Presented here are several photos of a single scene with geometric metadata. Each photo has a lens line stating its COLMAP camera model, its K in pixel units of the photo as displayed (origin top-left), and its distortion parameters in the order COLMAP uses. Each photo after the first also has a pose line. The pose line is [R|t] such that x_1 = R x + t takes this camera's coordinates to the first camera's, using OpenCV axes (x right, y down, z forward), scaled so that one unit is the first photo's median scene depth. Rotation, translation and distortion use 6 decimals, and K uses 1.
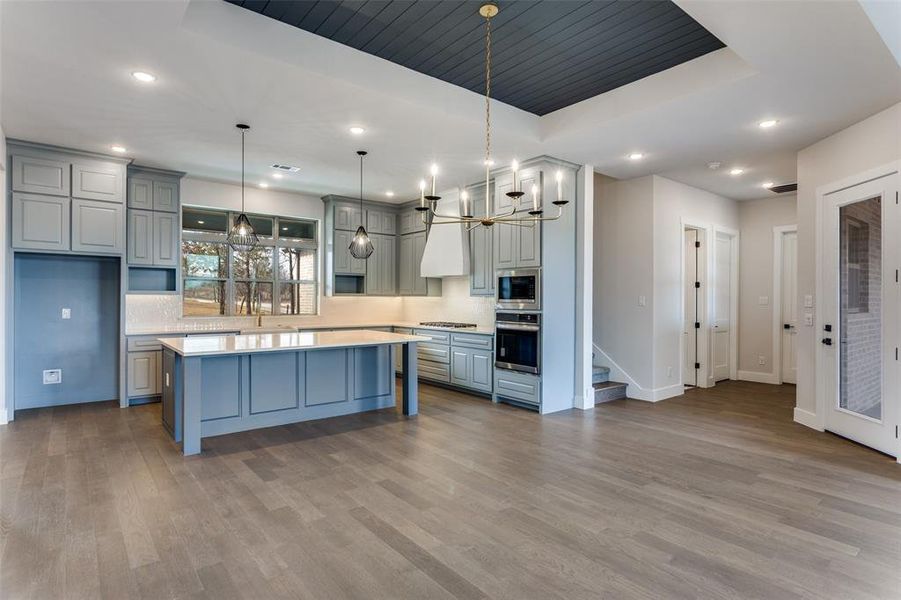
lens RADIAL K [[477.2, 0, 449.2], [0, 477.2, 305.5], [0, 0, 1]] dist [0.000890, -0.000421]
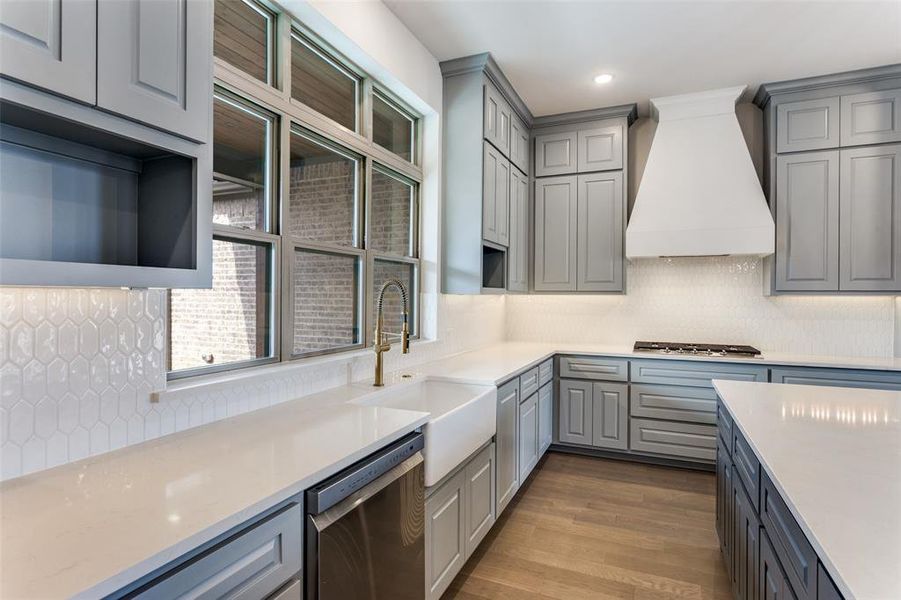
lens RADIAL K [[477.4, 0, 447.7], [0, 477.4, 296.6], [0, 0, 1]] dist [-0.000443, 0.000443]
pose [[0.887318, -0.002767, 0.461149, -0.603559], [0.007757, 0.999930, -0.008924, -0.017487], [-0.461092, 0.011496, 0.887278, 0.817173]]
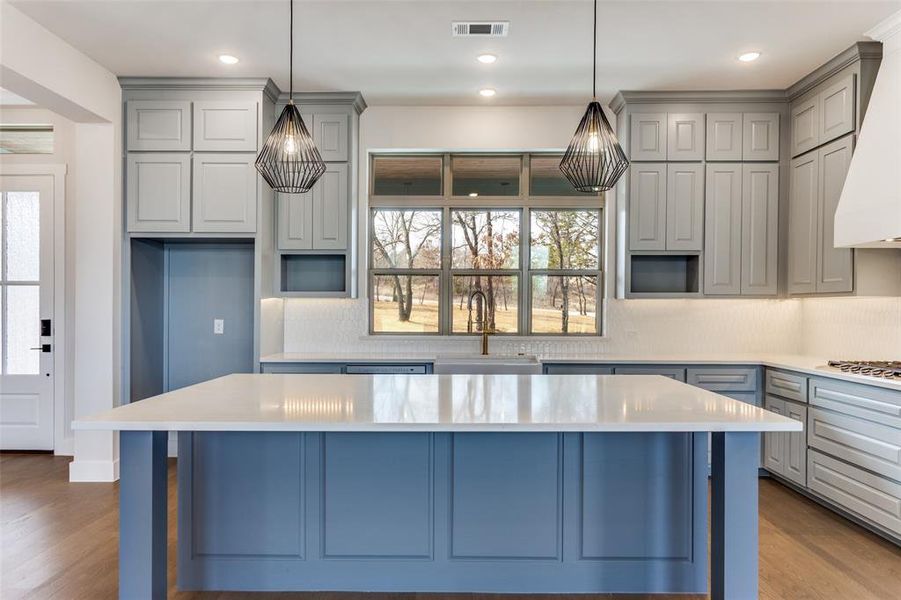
lens RADIAL K [[634.5, 0, 447.3], [0, 634.5, 319.3], [0, 0, 1]] dist [0.003095, 0.002559]
pose [[0.767970, 0.007168, -0.640446, 0.043023], [-0.006811, 0.999972, 0.003024, 0.001204], [0.640450, 0.002039, 0.767997, 0.490954]]
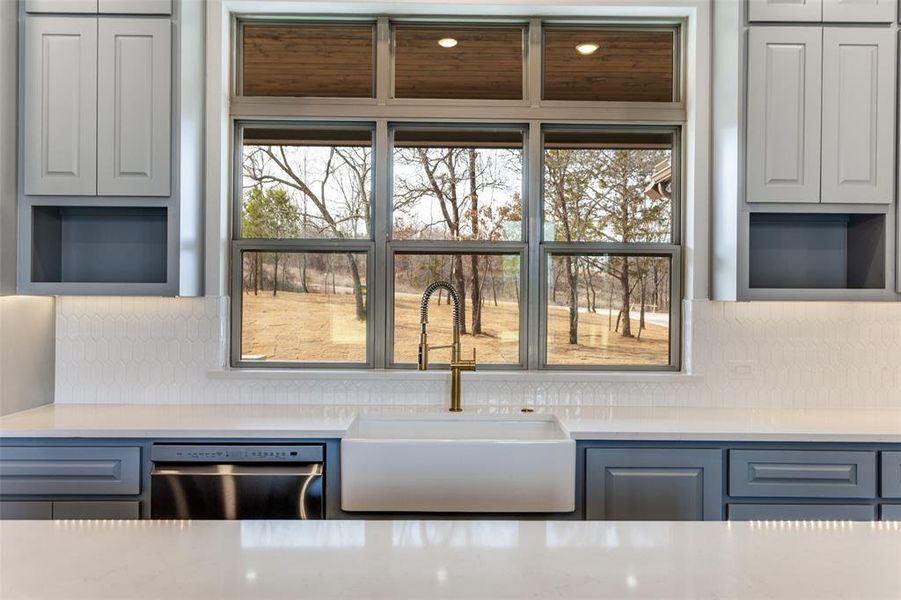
lens RADIAL K [[752.3, 0, 450.5], [0, 752.3, 300.0], [0, 0, 1]] dist [0.004723, 0.003194]
pose [[0.788535, -0.001910, -0.614987, -0.160701], [-0.010929, 0.999794, -0.017118, -0.015132], [0.614893, 0.020219, 0.788351, 0.784287]]
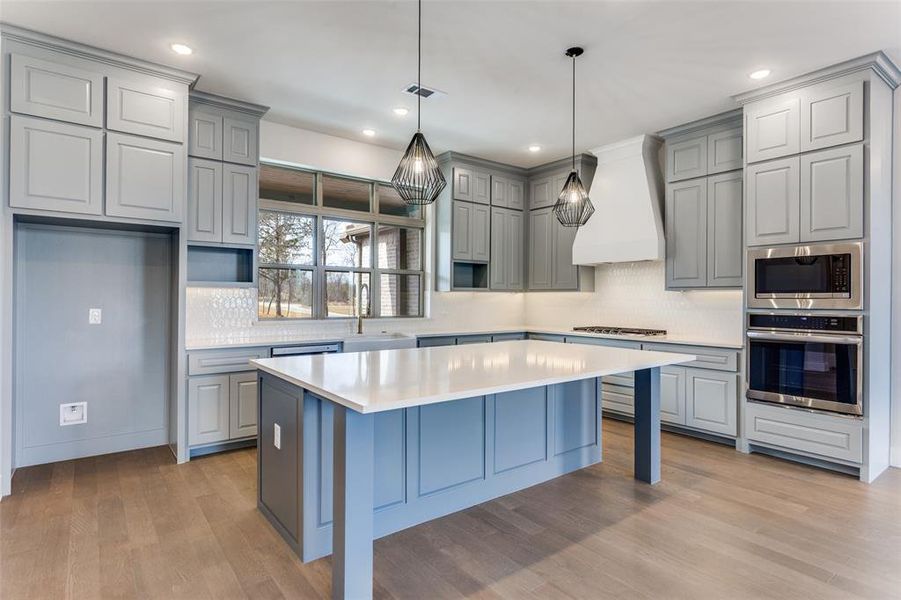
lens RADIAL K [[478.0, 0, 449.0], [0, 478.0, 301.7], [0, 0, 1]] dist [-0.002874, 0.000582]
pose [[0.999660, -0.001853, -0.026016, -0.294125], [0.001627, 0.999961, -0.008712, 0.003291], [0.026031, 0.008667, 0.999624, 0.351189]]
